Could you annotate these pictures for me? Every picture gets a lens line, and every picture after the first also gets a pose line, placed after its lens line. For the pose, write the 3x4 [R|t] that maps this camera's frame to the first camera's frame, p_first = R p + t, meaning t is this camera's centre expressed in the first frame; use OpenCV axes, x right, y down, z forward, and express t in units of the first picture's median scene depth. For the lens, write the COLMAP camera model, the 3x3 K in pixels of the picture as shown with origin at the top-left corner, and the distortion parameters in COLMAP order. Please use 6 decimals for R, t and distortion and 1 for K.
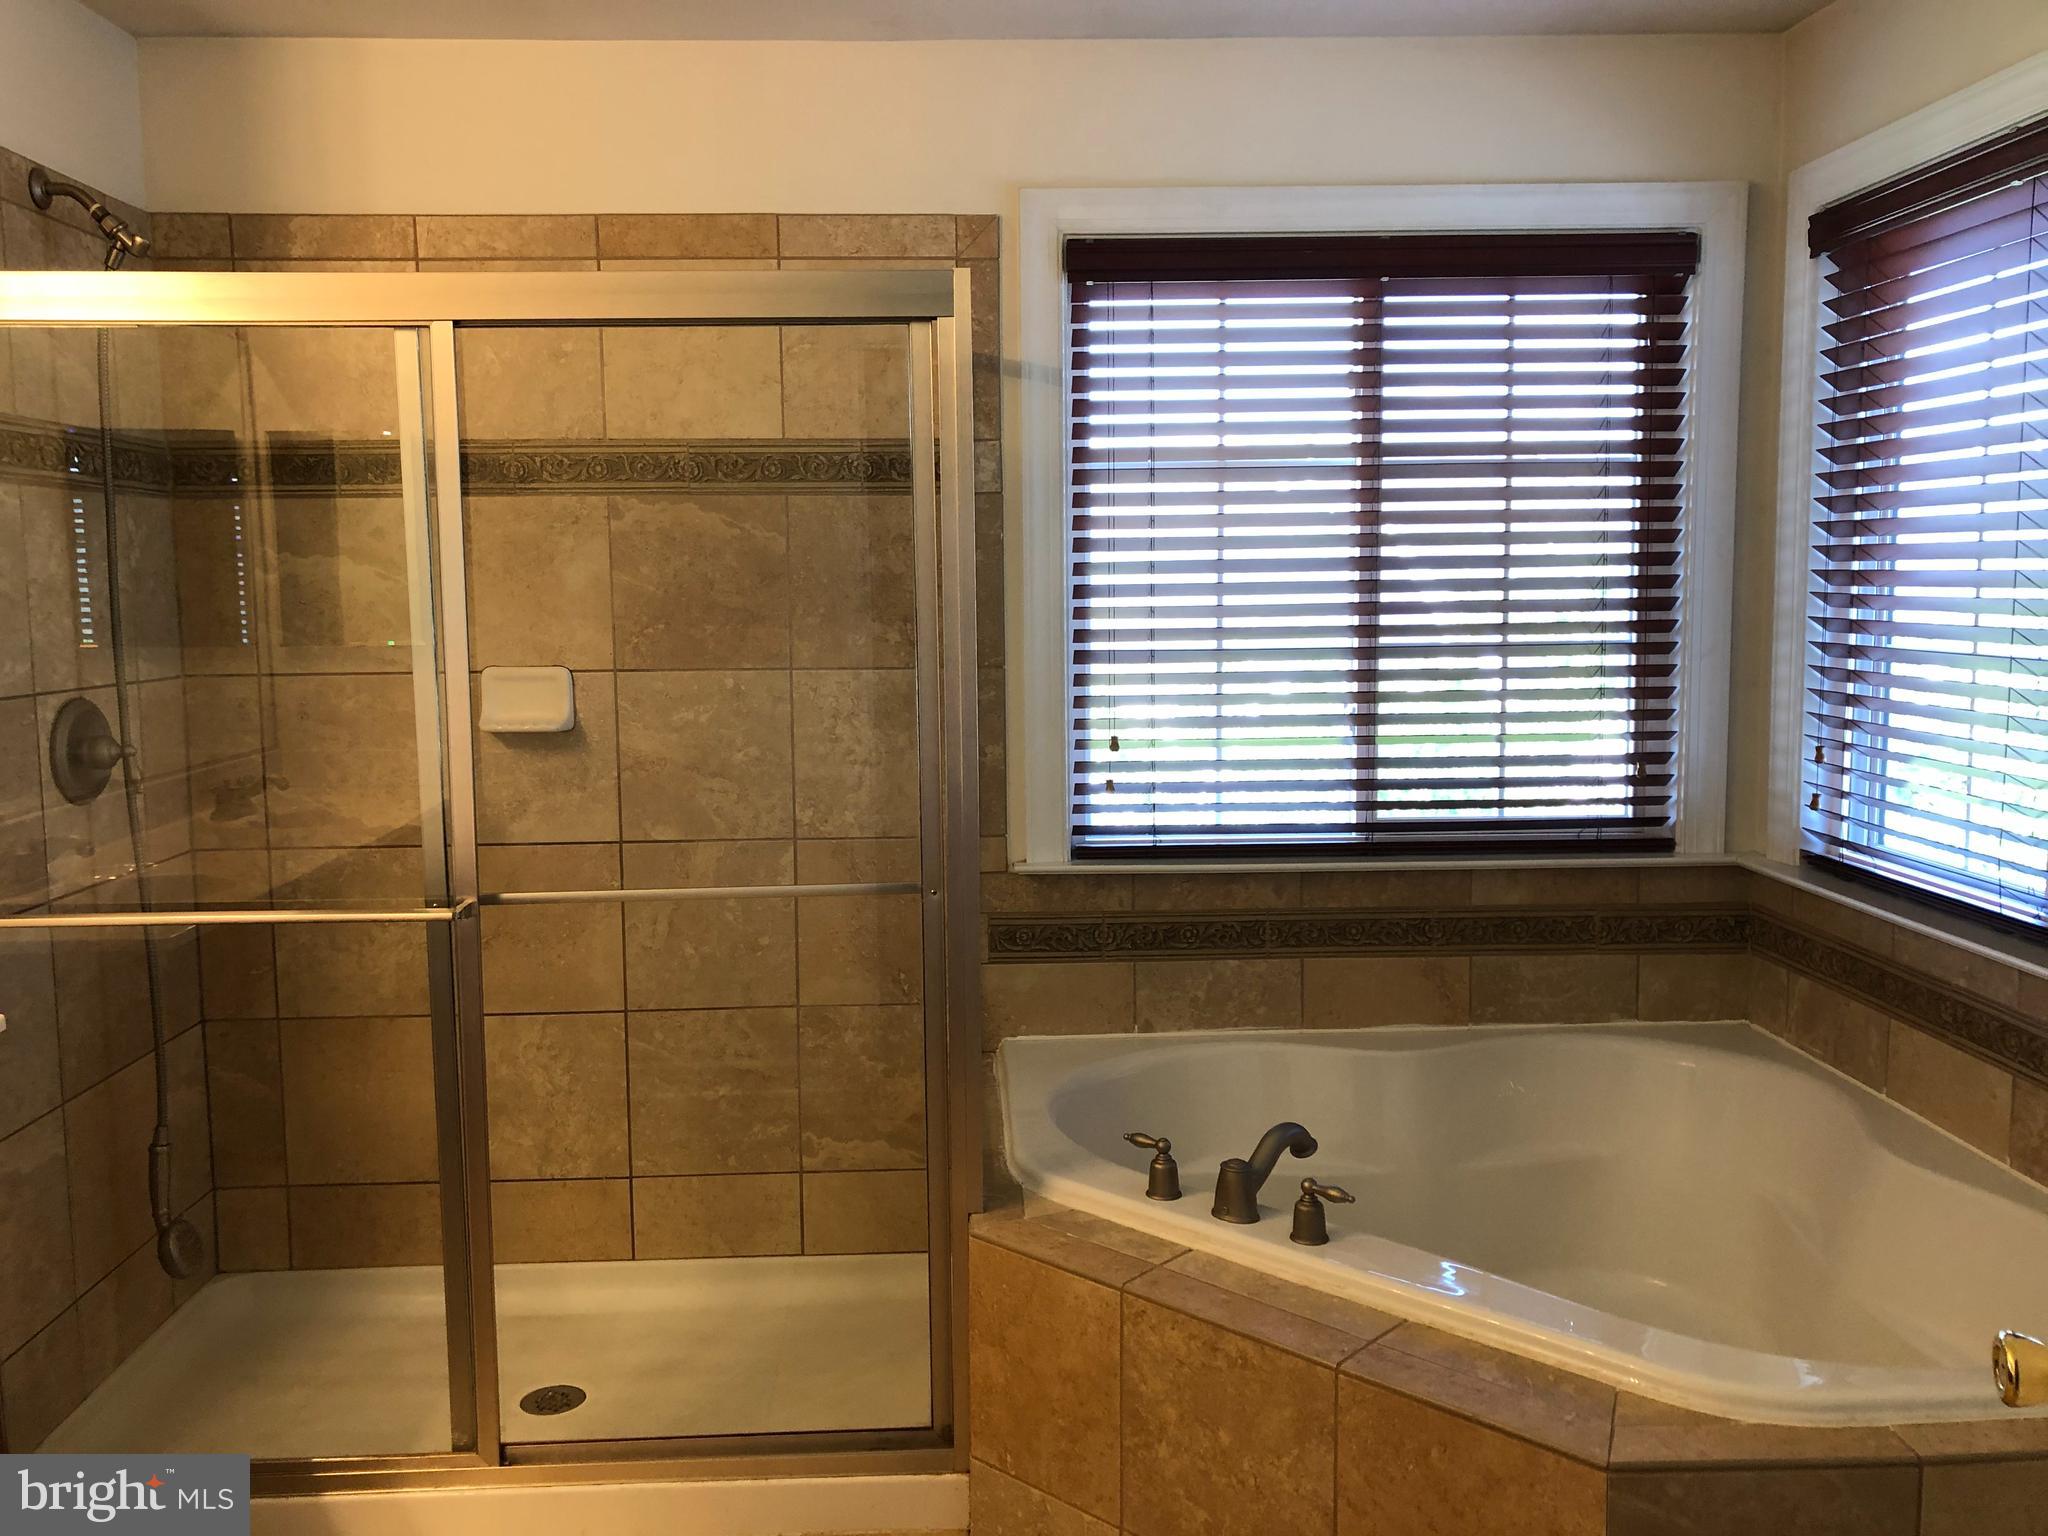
lens RADIAL K [[1677.4, 0, 978.9], [0, 1677.4, 762.0], [0, 0, 1]] dist [0.064591, -0.049264]
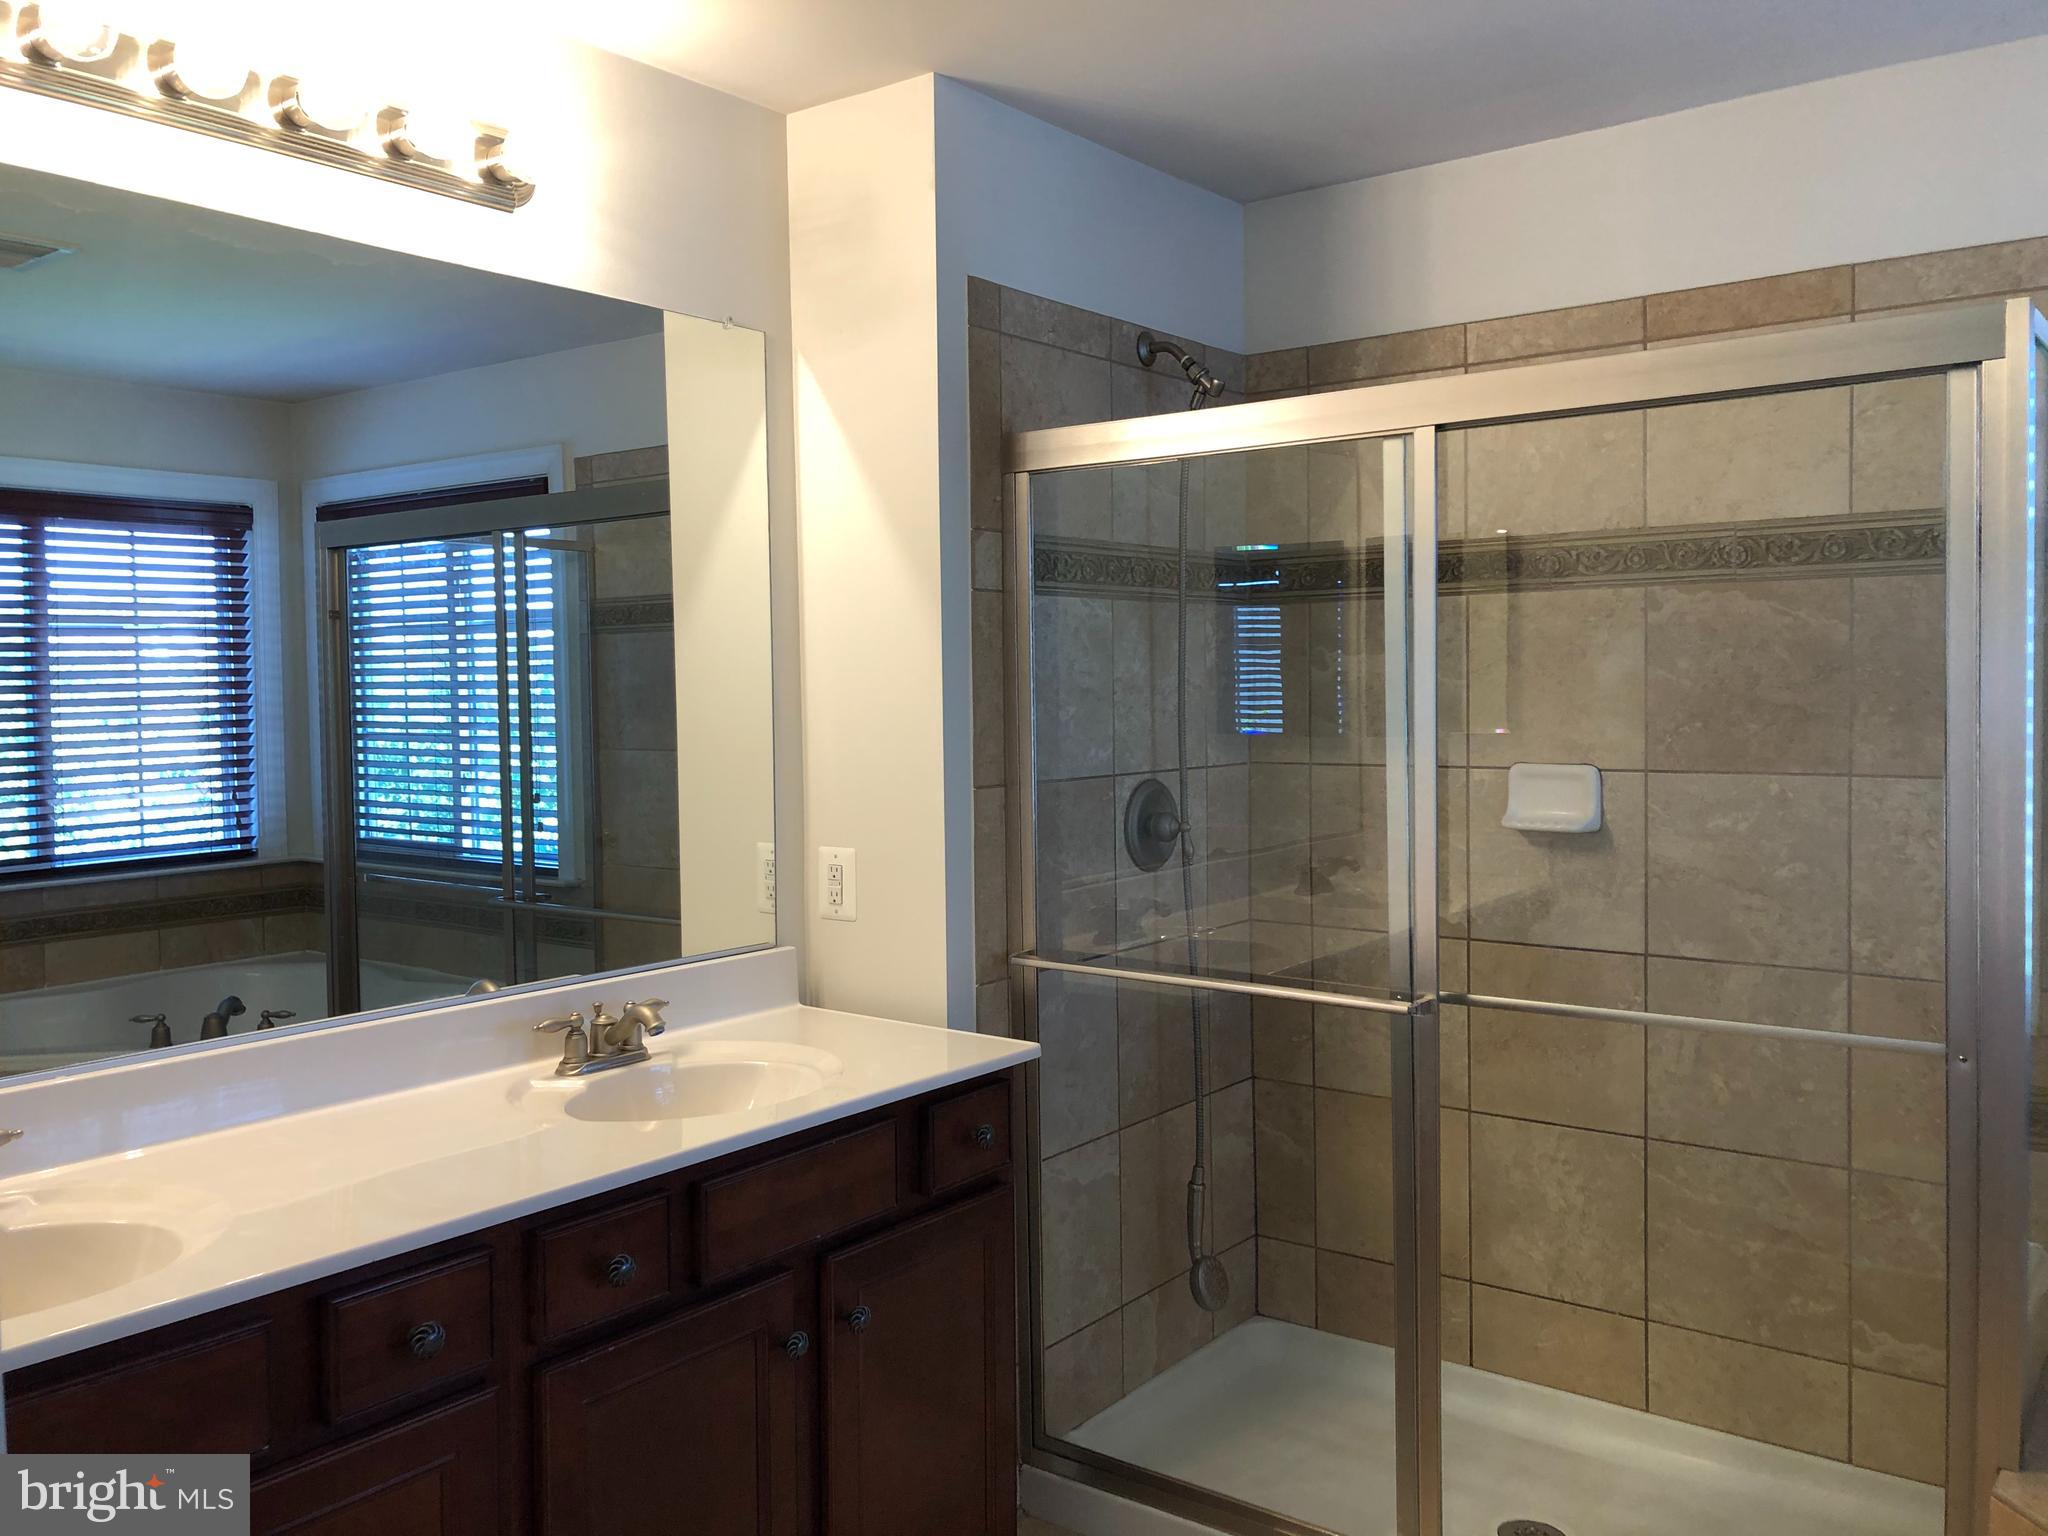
lens RADIAL K [[1677.4, 0, 1022.1], [0, 1677.4, 758.3], [0, 0, 1]] dist [0.064591, -0.049264]
pose [[0.782605, 0.030767, -0.621758, 0.100007], [-0.064694, 0.997389, -0.032076, -0.008779], [0.619148, 0.065327, 0.782552, 0.046377]]
